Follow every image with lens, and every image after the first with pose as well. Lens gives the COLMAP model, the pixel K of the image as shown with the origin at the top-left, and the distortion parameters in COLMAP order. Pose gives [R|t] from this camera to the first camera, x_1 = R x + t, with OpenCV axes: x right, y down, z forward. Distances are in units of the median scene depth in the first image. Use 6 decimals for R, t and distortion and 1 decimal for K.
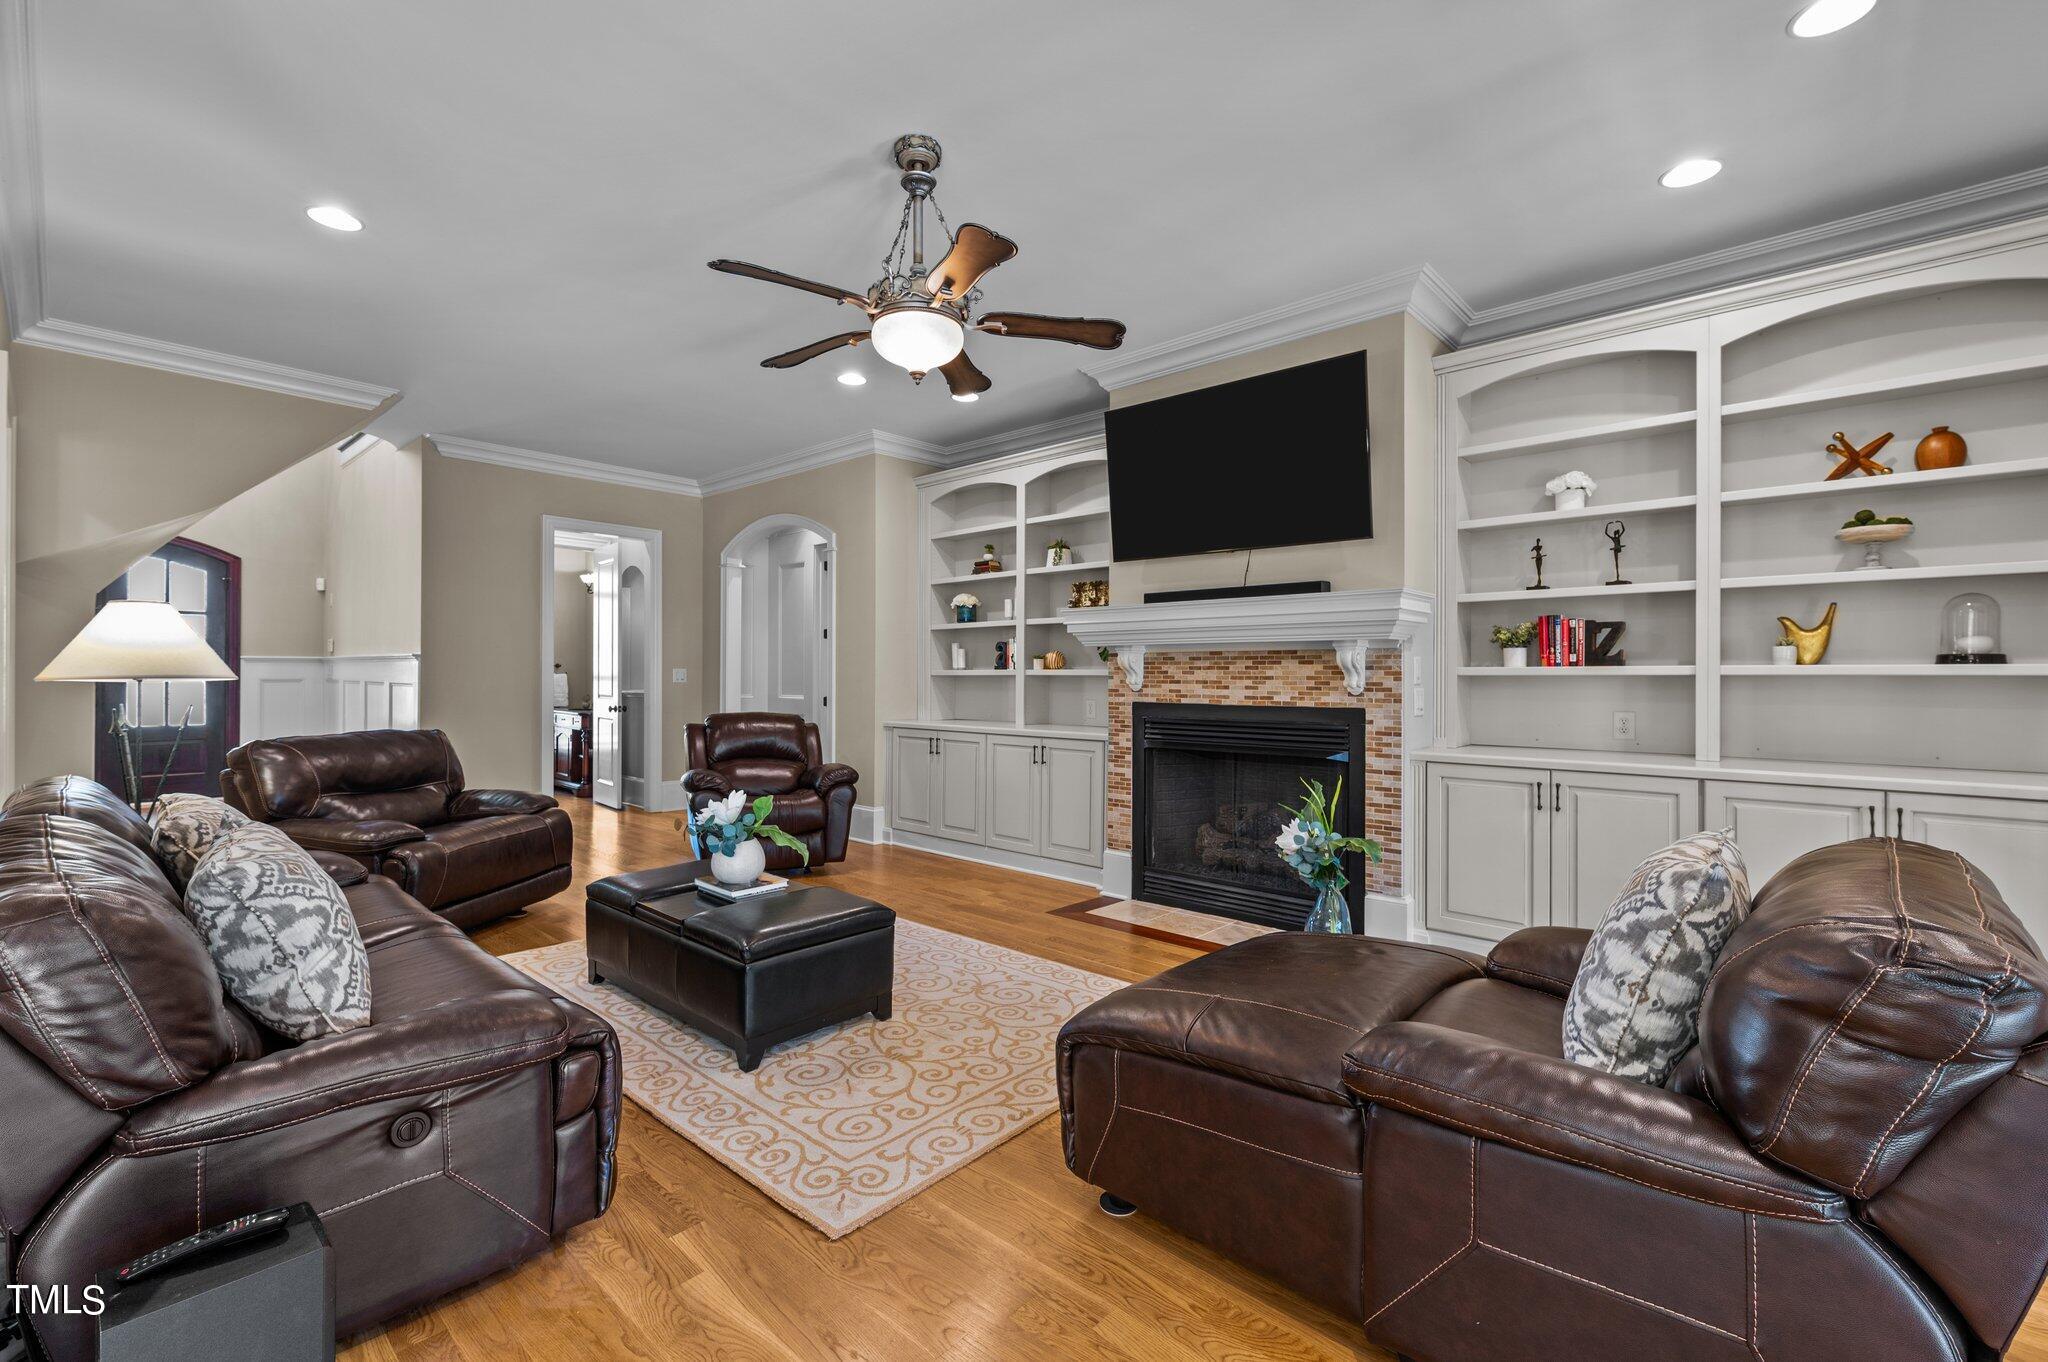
lens RADIAL K [[876.8, 0, 1023.0], [0, 876.8, 673.5], [0, 0, 1]] dist [-0.001999, -0.000124]
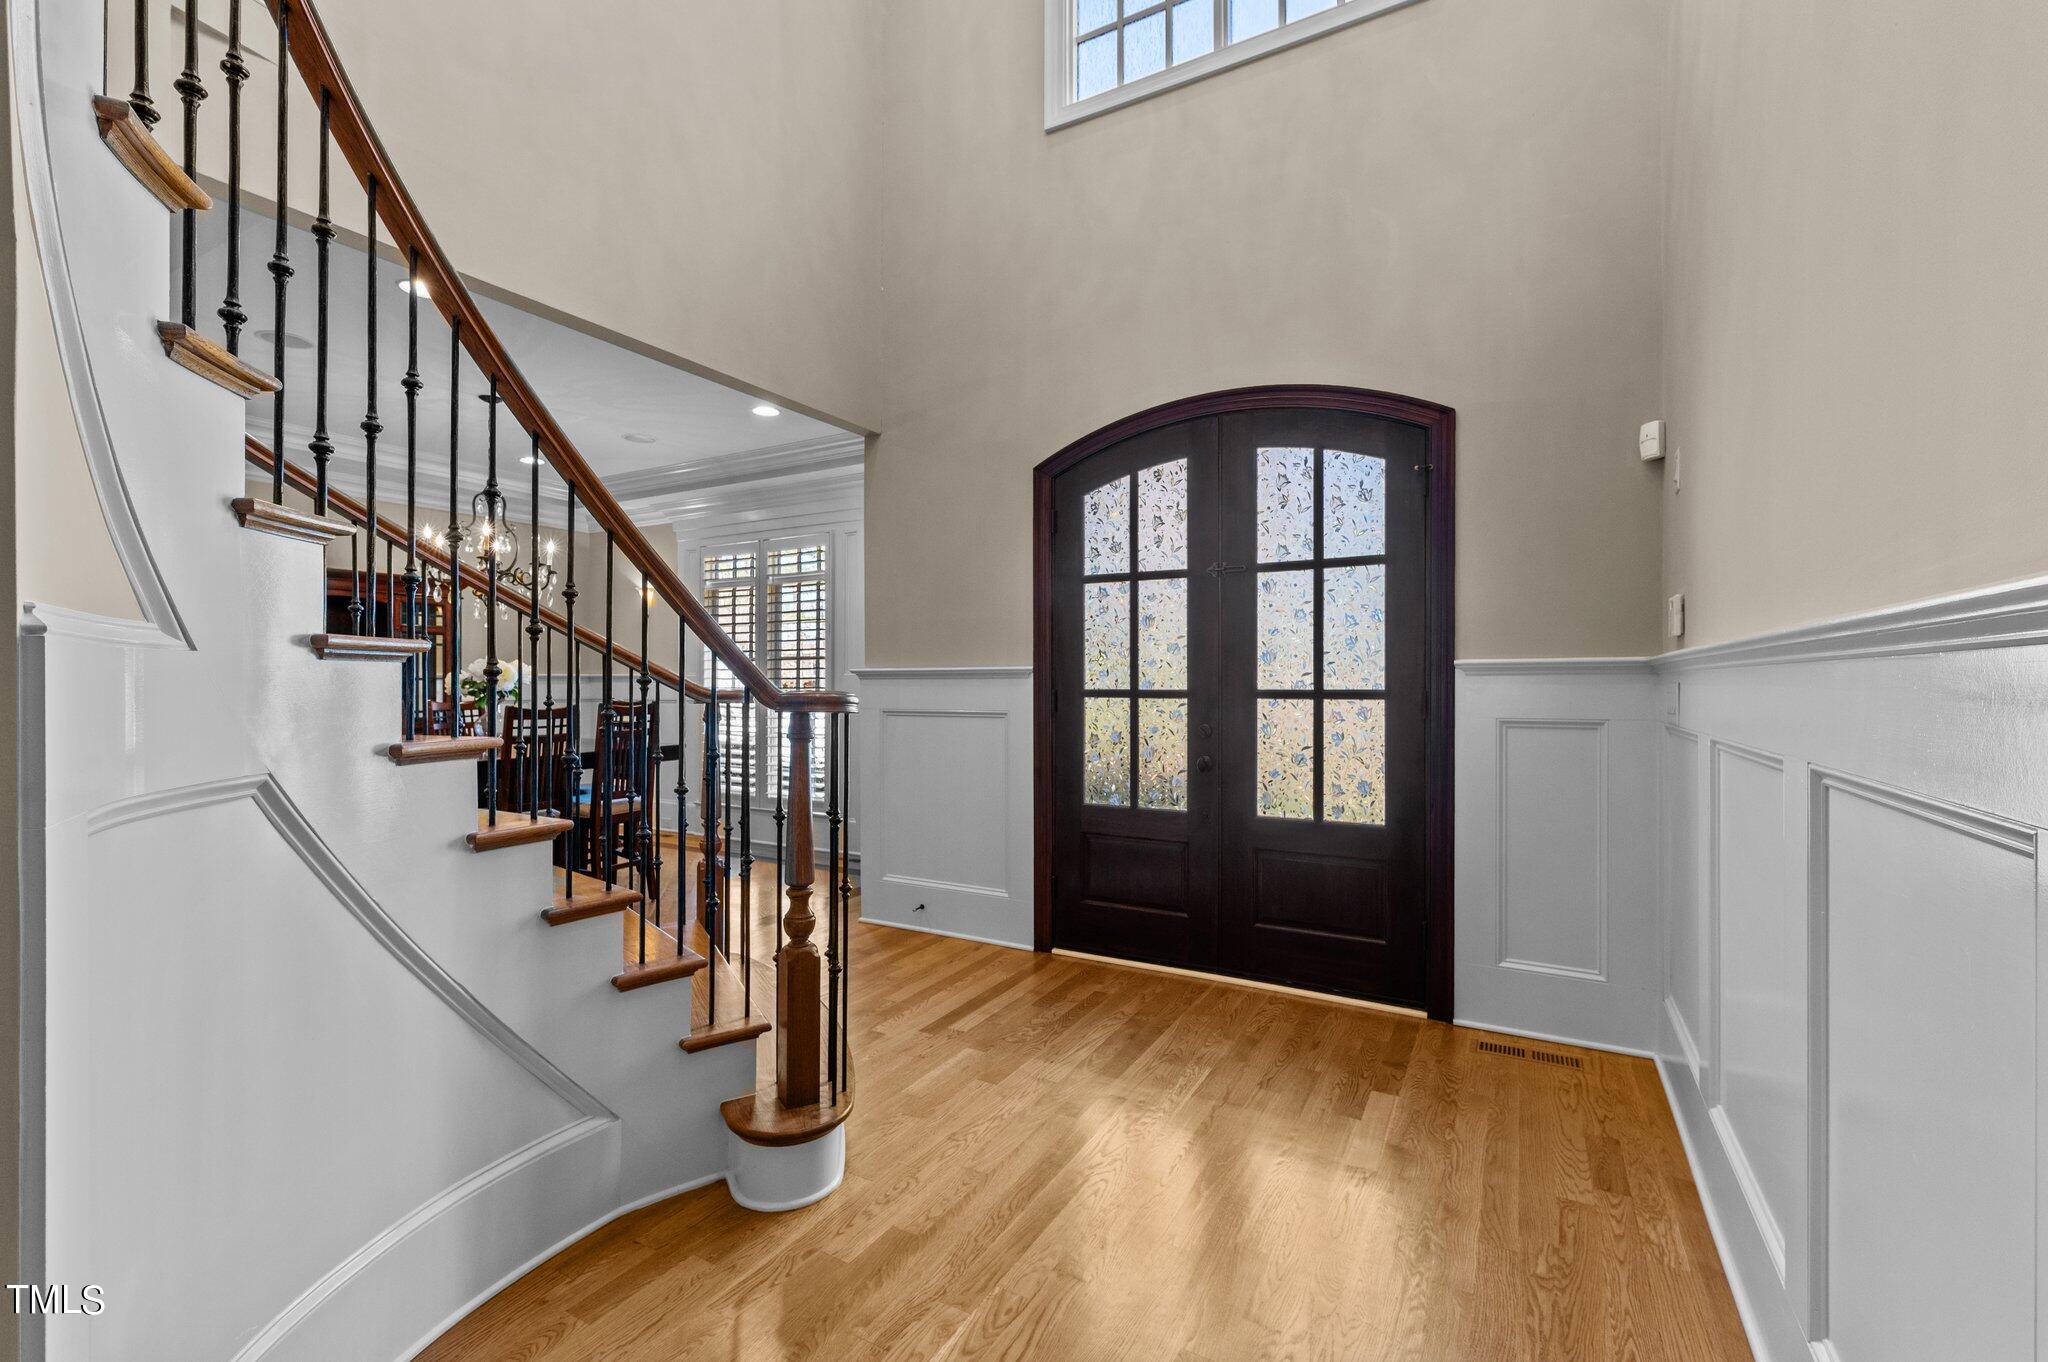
lens RADIAL K [[876.8, 0, 1021.6], [0, 876.8, 676.9], [0, 0, 1]] dist [-0.001999, -0.000124]
pose [[0.214506, -0.006156, -0.976703, -0.543247], [0.000876, 0.999981, -0.006111, -0.009268], [0.976722, 0.000455, 0.214508, 0.714545]]
